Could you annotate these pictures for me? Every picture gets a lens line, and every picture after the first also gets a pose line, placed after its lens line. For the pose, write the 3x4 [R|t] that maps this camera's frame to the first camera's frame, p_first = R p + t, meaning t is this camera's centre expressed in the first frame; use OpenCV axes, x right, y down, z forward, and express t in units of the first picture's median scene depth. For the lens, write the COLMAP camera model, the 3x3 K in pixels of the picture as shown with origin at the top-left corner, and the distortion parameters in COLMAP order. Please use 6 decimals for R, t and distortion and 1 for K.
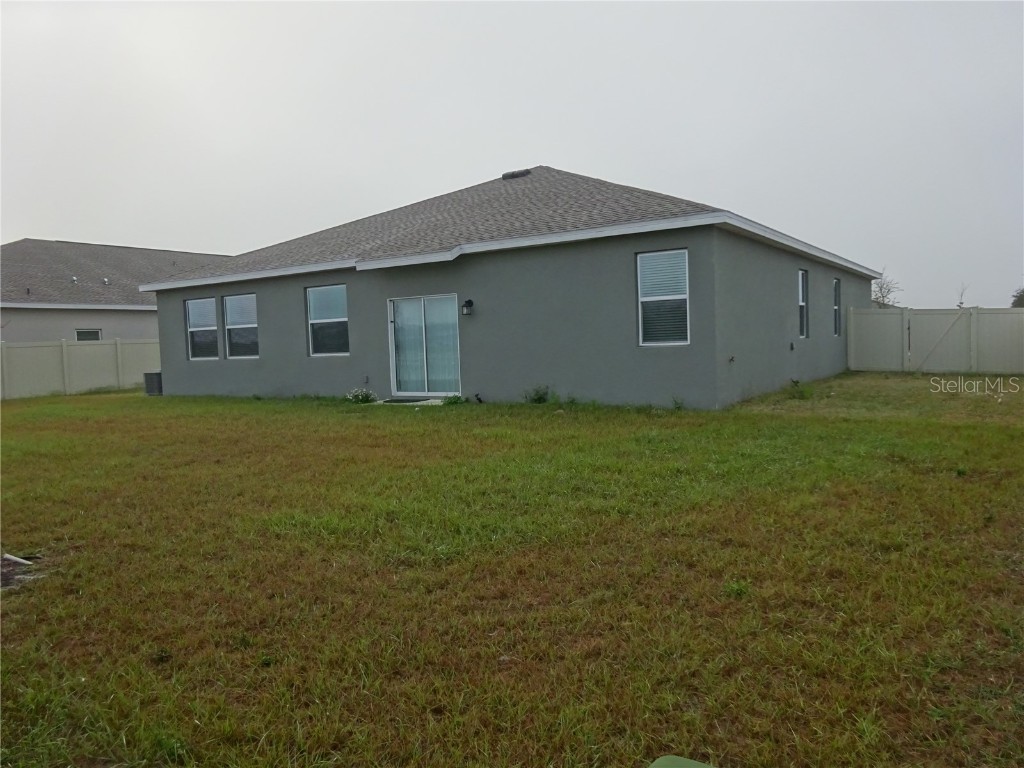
lens RADIAL K [[779.3, 0, 512.0], [0, 779.3, 384.0], [0, 0, 1]] dist [-0.046751, 0.001833]
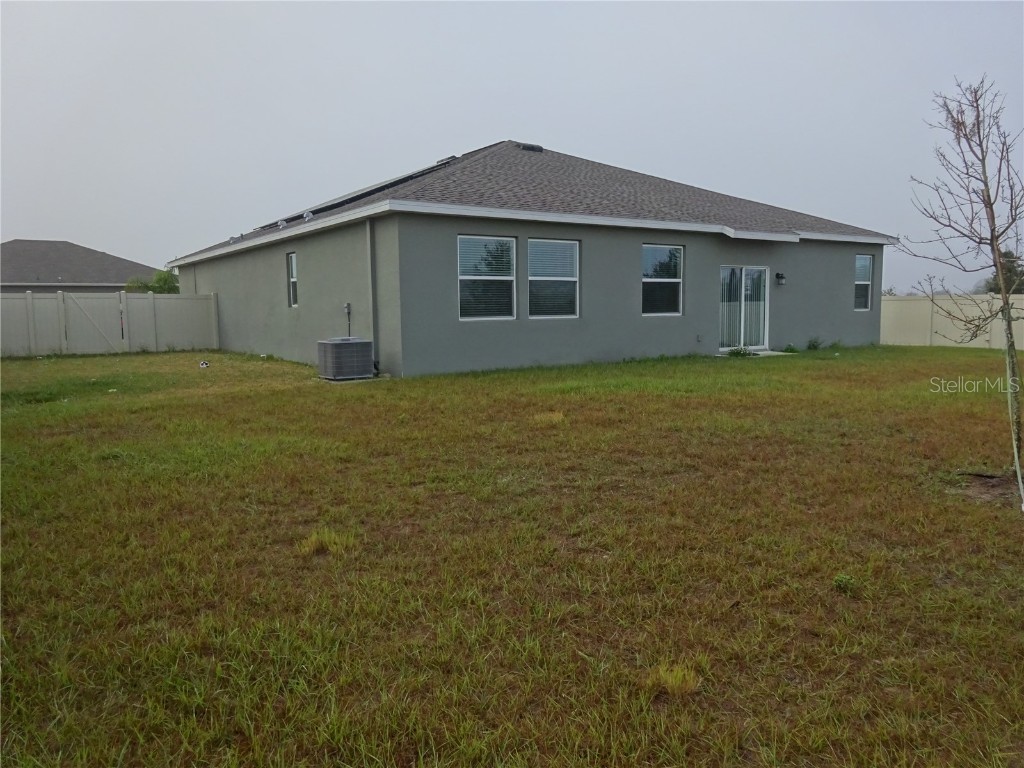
lens RADIAL K [[779.3, 0, 512.0], [0, 779.3, 384.0], [0, 0, 1]] dist [-0.046751, 0.001833]
pose [[0.361954, -0.055553, 0.930539, -1.069350], [0.056777, 0.997683, 0.037477, 0.001941], [-0.930465, 0.039268, 0.364270, 0.721638]]
